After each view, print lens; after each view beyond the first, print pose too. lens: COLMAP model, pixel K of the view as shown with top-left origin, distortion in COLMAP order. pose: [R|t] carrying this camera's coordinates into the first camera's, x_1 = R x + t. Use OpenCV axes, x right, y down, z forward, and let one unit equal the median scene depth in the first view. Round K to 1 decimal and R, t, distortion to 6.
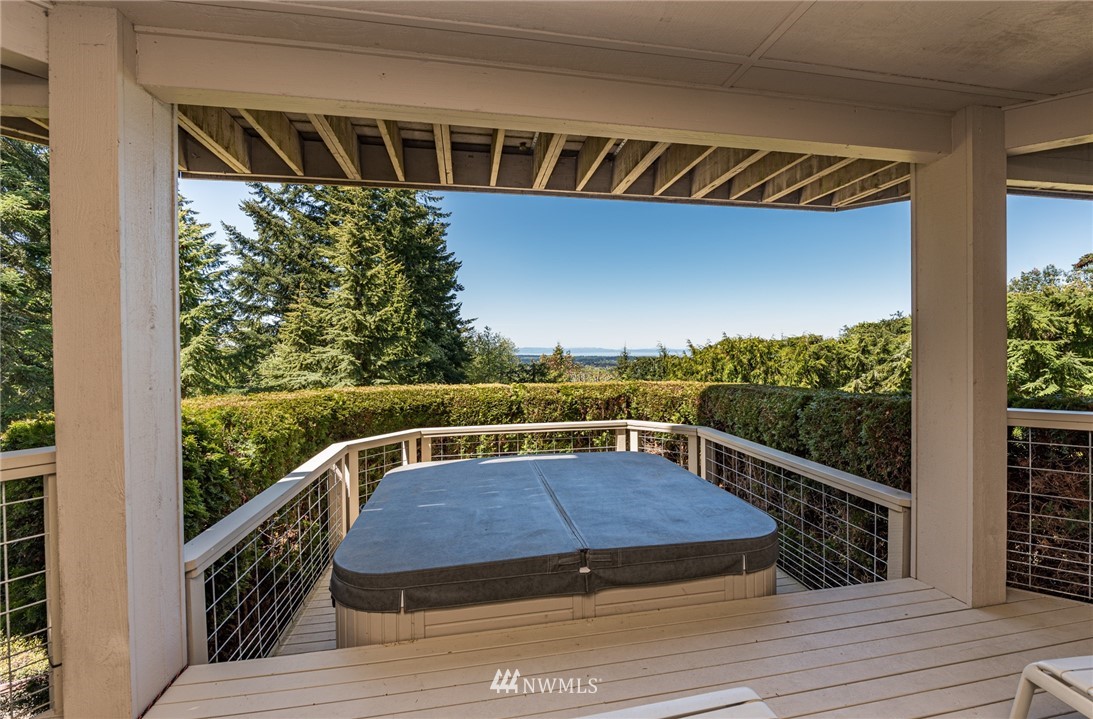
lens RADIAL K [[453.1, 0, 547.4], [0, 453.1, 353.6], [0, 0, 1]] dist [-0.000066, 0.000077]
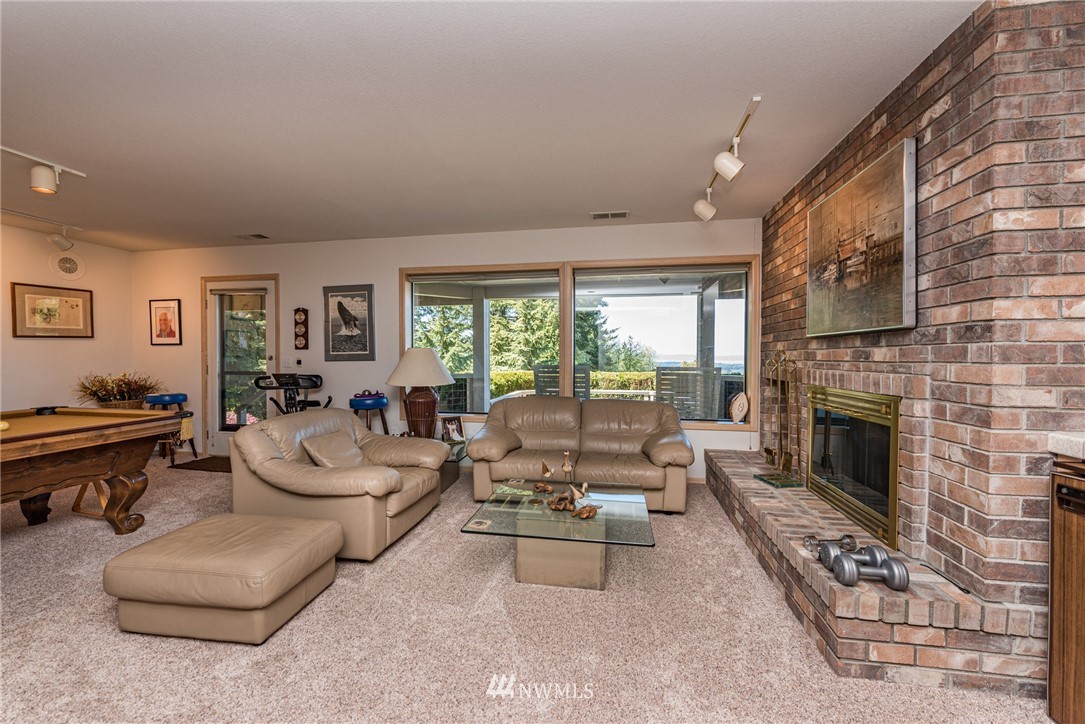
lens RADIAL K [[428.3, 0, 545.4], [0, 428.3, 363.1], [0, 0, 1]] dist [-0.001203, -0.000082]
pose [[0.939518, 0.014521, -0.342190, 0.250139], [-0.011713, 0.999879, 0.010272, 0.007672], [0.342298, -0.005643, 0.939574, -0.605473]]
